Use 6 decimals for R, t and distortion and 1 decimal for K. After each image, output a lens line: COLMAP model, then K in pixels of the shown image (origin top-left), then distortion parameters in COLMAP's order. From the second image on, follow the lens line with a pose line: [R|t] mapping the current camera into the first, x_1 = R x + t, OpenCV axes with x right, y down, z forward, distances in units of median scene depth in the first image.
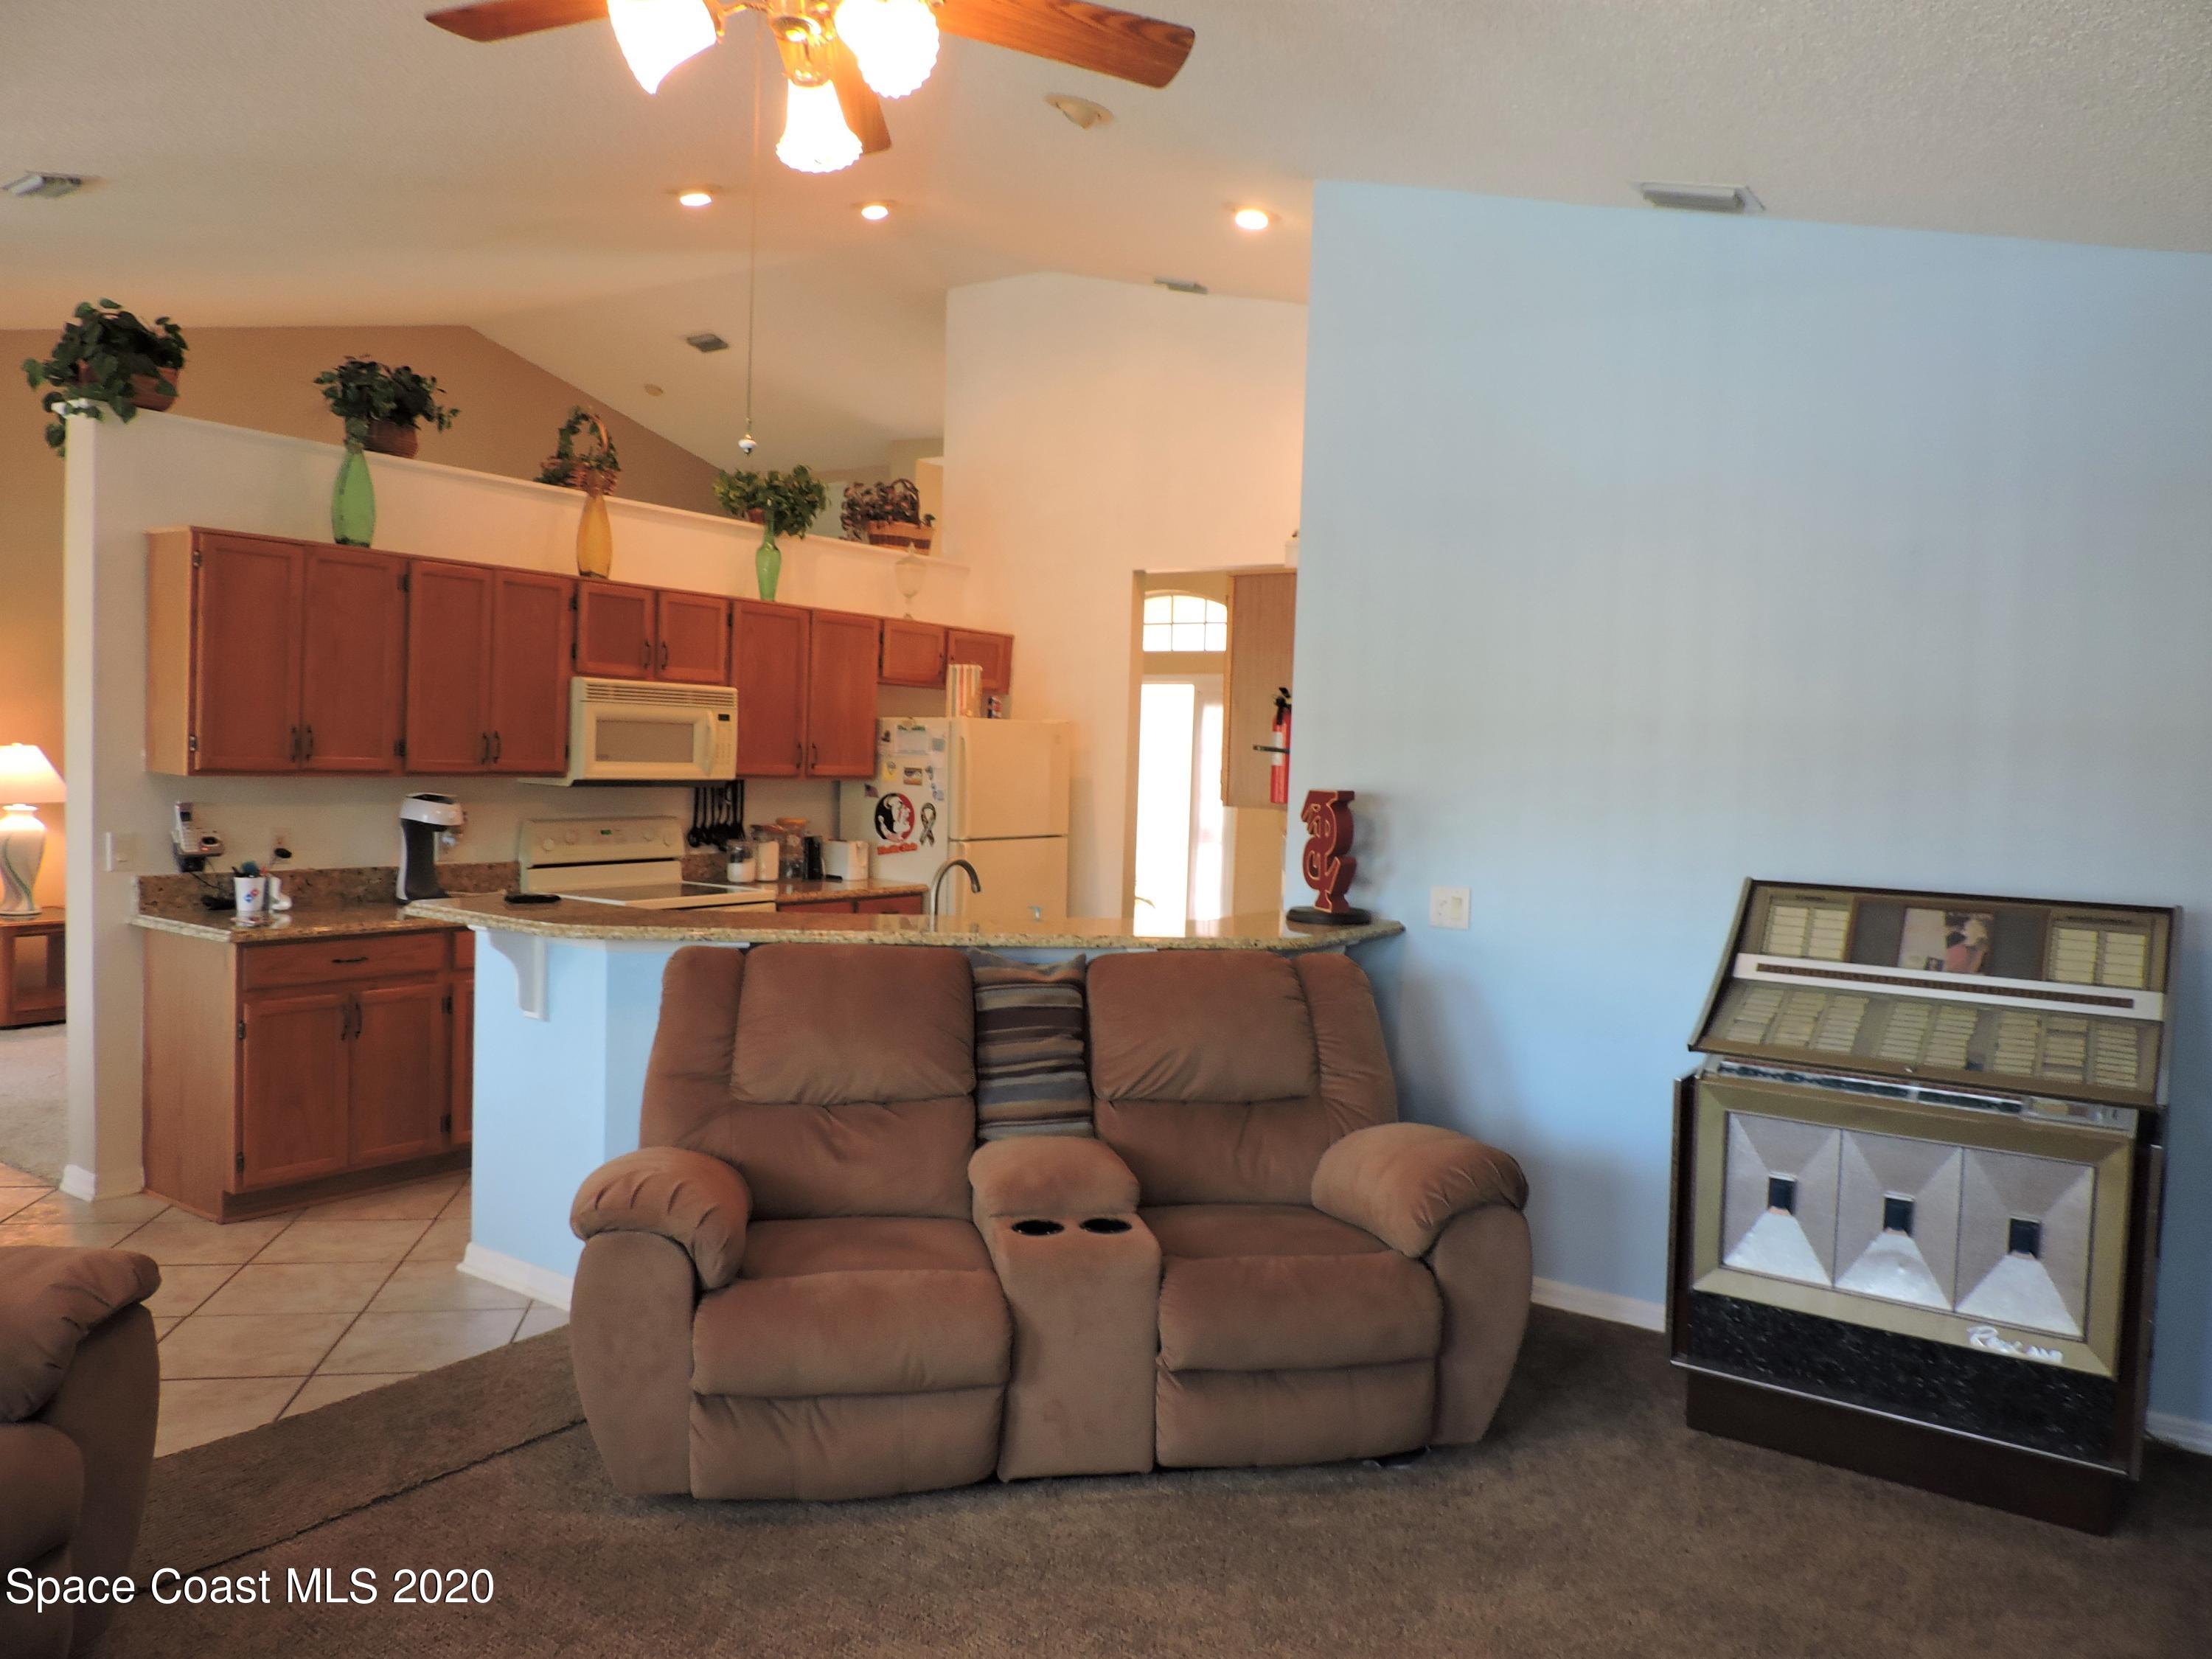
lens RADIAL K [[1569.5, 0, 1114.5], [0, 1569.5, 825.5], [0, 0, 1]] dist [-0.028039, 0.011659]
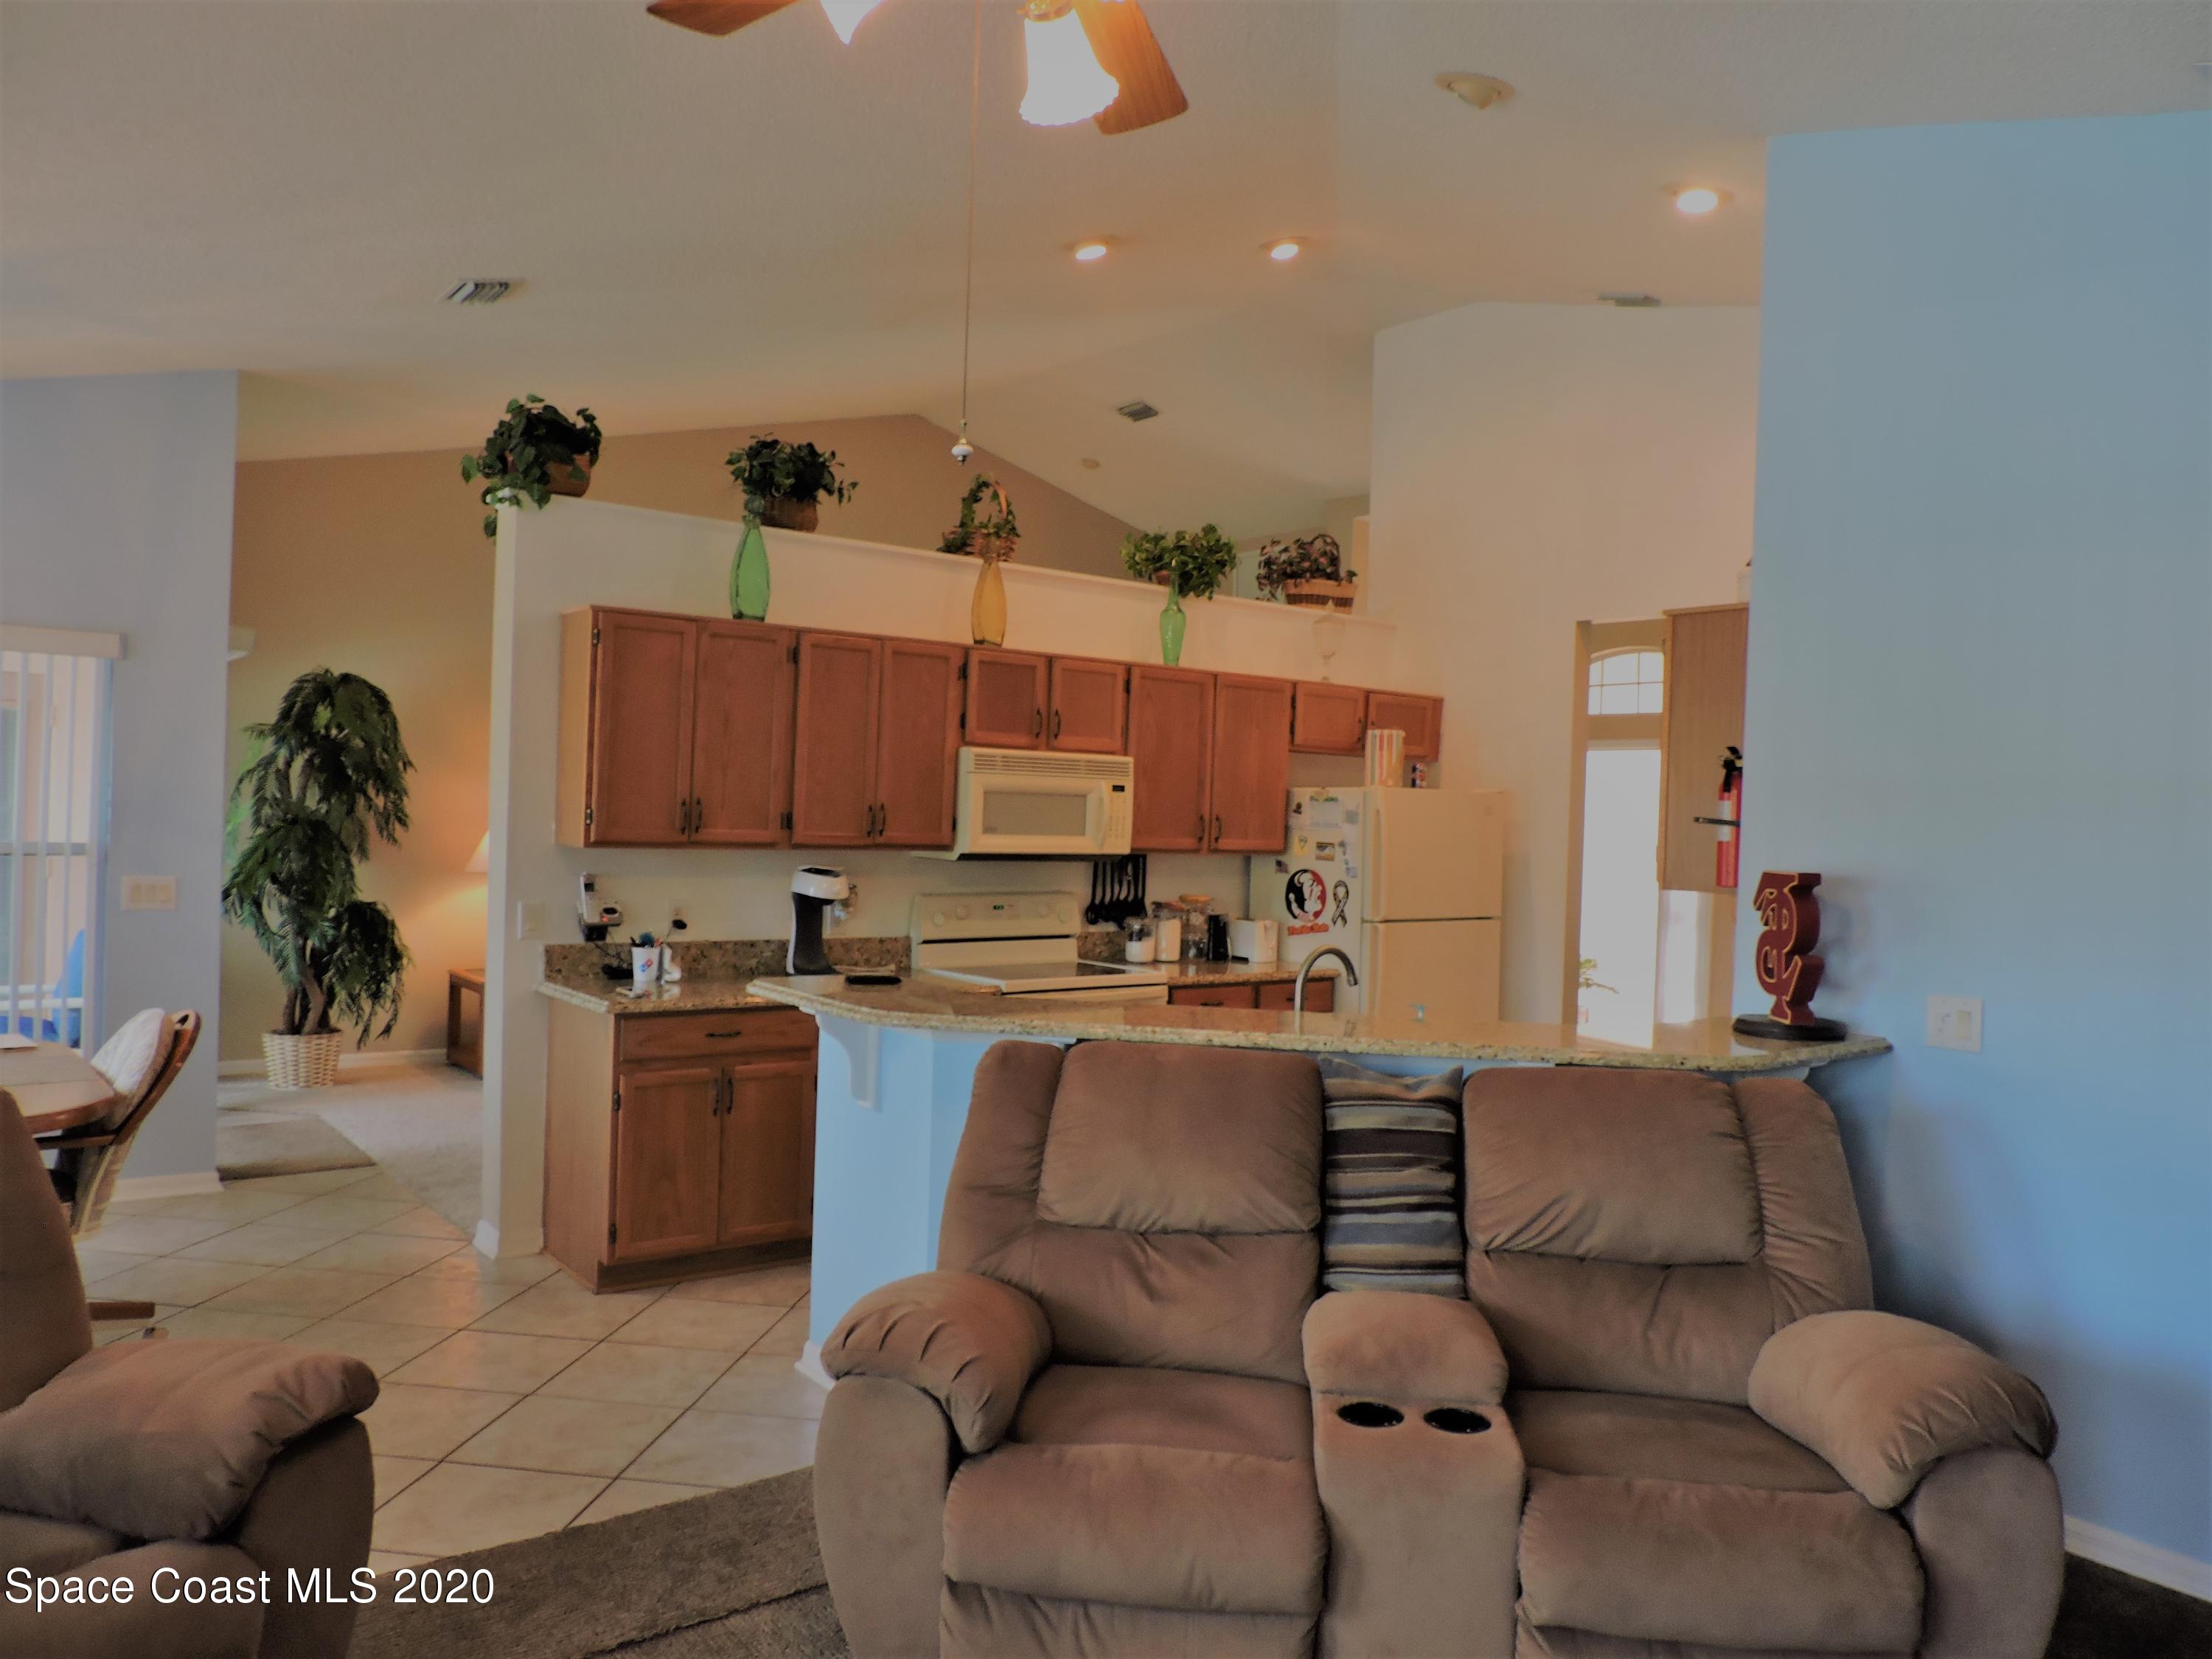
lens RADIAL K [[1569.5, 0, 1114.5], [0, 1569.5, 825.5], [0, 0, 1]] dist [-0.028039, 0.011659]
pose [[0.953533, -0.000135, -0.301288, 0.046862], [-0.013894, 0.998916, -0.044419, -0.005512], [0.300967, 0.046541, 0.952498, 0.125156]]
